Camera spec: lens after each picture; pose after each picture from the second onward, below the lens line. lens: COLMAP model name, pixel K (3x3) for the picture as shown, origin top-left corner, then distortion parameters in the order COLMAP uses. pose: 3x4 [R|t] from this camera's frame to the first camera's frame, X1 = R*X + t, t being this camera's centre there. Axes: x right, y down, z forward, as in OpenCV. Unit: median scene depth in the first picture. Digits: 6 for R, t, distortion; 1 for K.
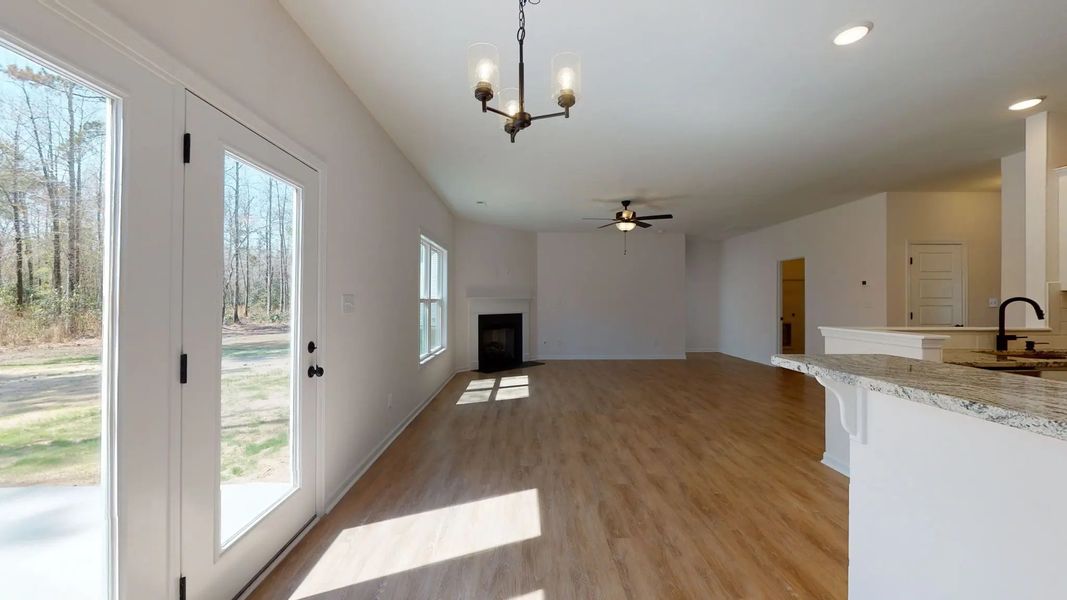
lens RADIAL K [[392.6, 0, 535.0], [0, 392.6, 300.9], [0, 0, 1]] dist [0.001004, -0.000070]
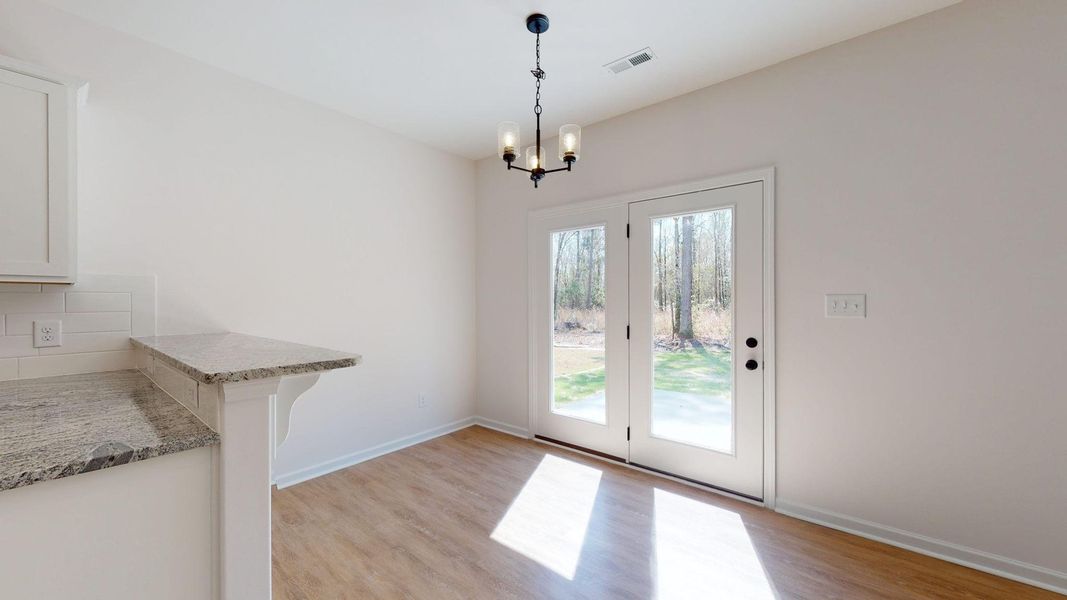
lens RADIAL K [[392.6, 0, 535.0], [0, 392.6, 300.9], [0, 0, 1]] dist [0.001004, -0.000070]
pose [[-0.653580, 0.001537, -0.756856, 0.209576], [0.001895, 0.999998, 0.000394, 0.000102], [0.756855, -0.001177, -0.653582, 0.394528]]
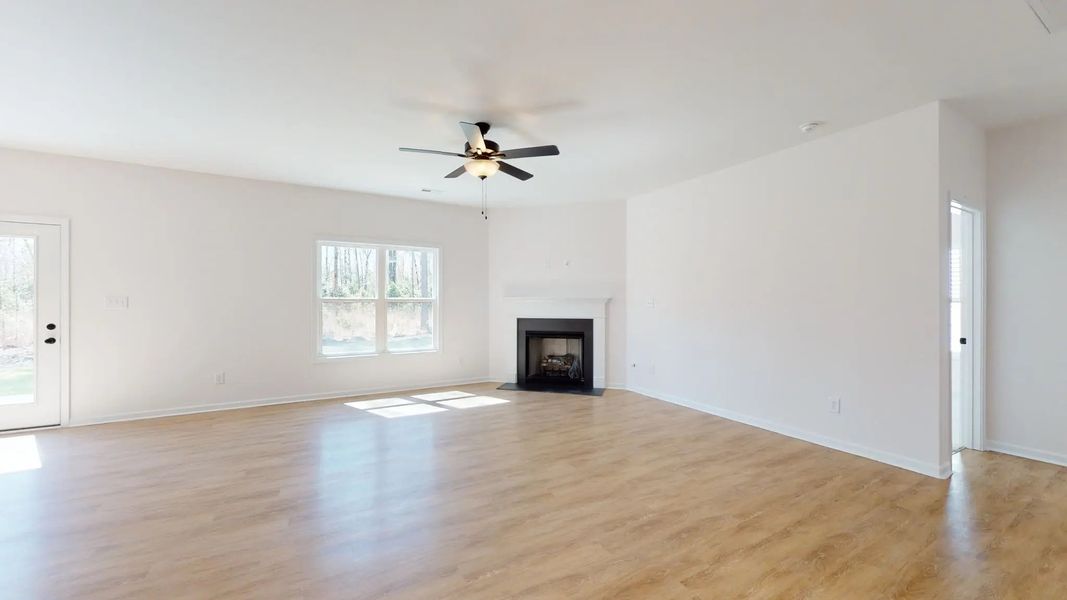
lens RADIAL K [[388.8, 0, 536.1], [0, 388.8, 303.2], [0, 0, 1]] dist [0.000278, -0.000094]
pose [[0.477094, 0.002102, -0.878850, 0.606606], [-0.003025, 0.999995, 0.000749, 0.002556], [0.878847, 0.002301, 0.477099, 0.640472]]
